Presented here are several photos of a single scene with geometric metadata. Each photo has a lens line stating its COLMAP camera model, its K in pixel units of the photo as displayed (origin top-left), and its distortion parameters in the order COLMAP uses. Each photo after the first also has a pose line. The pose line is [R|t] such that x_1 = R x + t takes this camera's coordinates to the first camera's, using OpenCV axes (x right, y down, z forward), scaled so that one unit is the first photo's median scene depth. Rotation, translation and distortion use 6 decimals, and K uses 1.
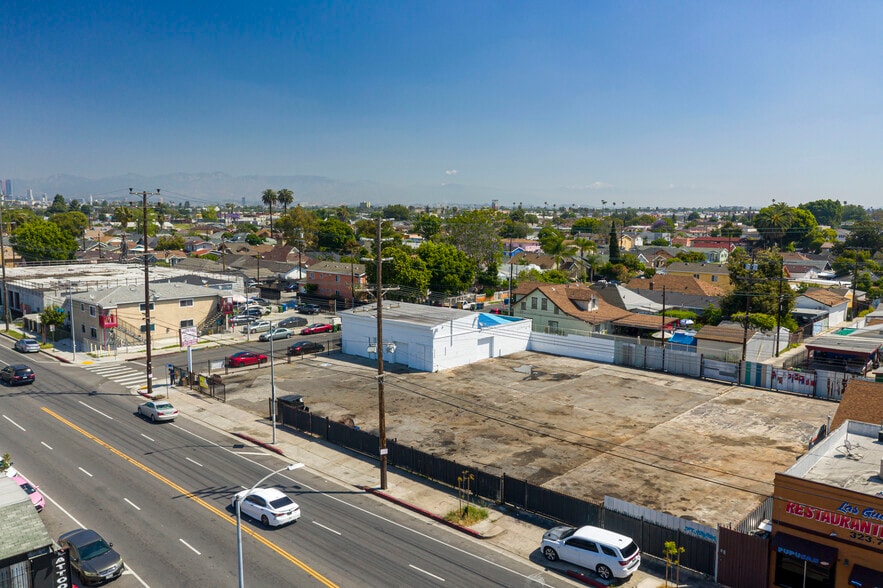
lens RADIAL K [[695.9, 0, 442.9], [0, 695.9, 291.7], [0, 0, 1]] dist [-0.008531, -0.005307]
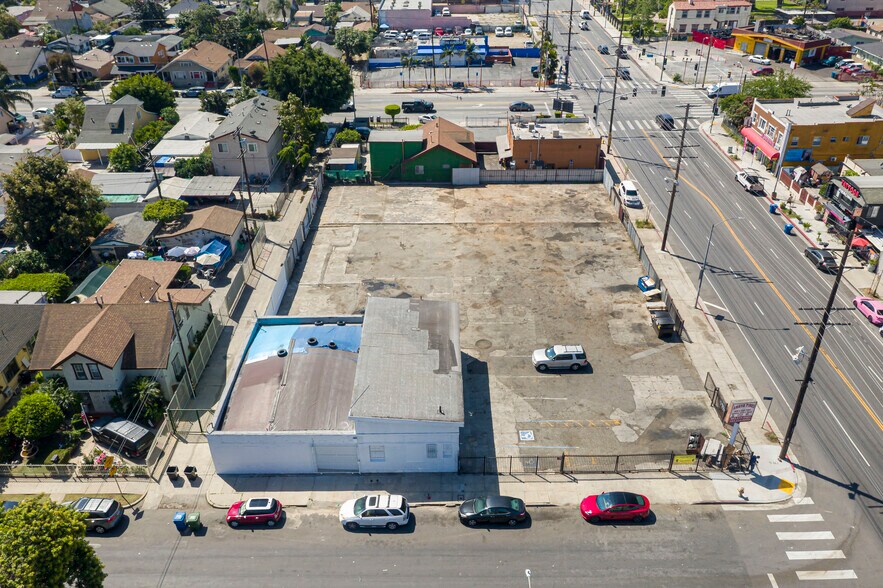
lens RADIAL K [[695.8, 0, 453.2], [0, 695.8, 292.8], [0, 0, 1]] dist [-0.009919, 0.002440]
pose [[-0.691463, -0.375445, 0.617187, -0.568032], [0.088522, 0.803869, 0.588183, -0.487177], [-0.716968, 0.461341, -0.522610, 1.560288]]
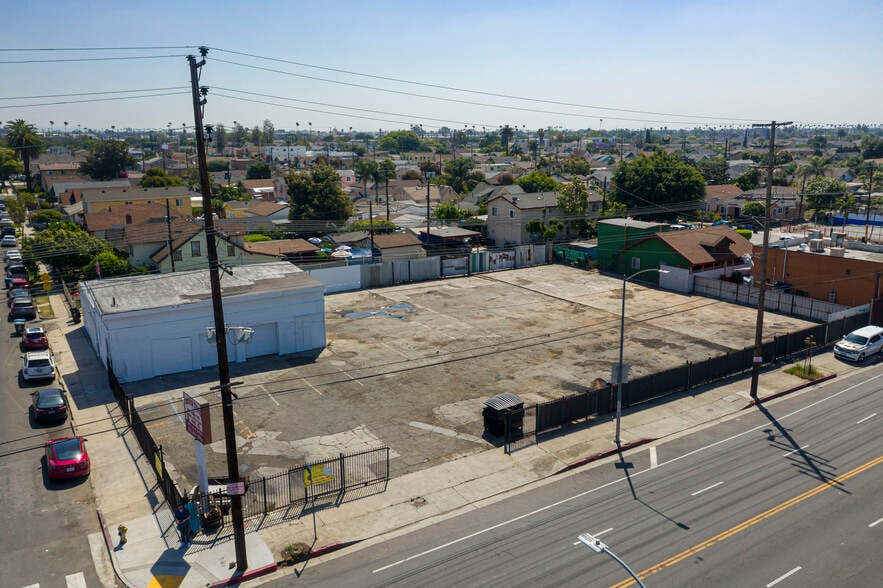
lens RADIAL K [[695.9, 0, 442.9], [0, 695.9, 291.7], [0, 0, 1]] dist [-0.008531, -0.005307]
pose [[0.246485, -0.220767, 0.943667, -0.729253], [0.118891, 0.973242, 0.196632, -0.077250], [-0.961826, 0.063727, 0.266137, 0.752473]]
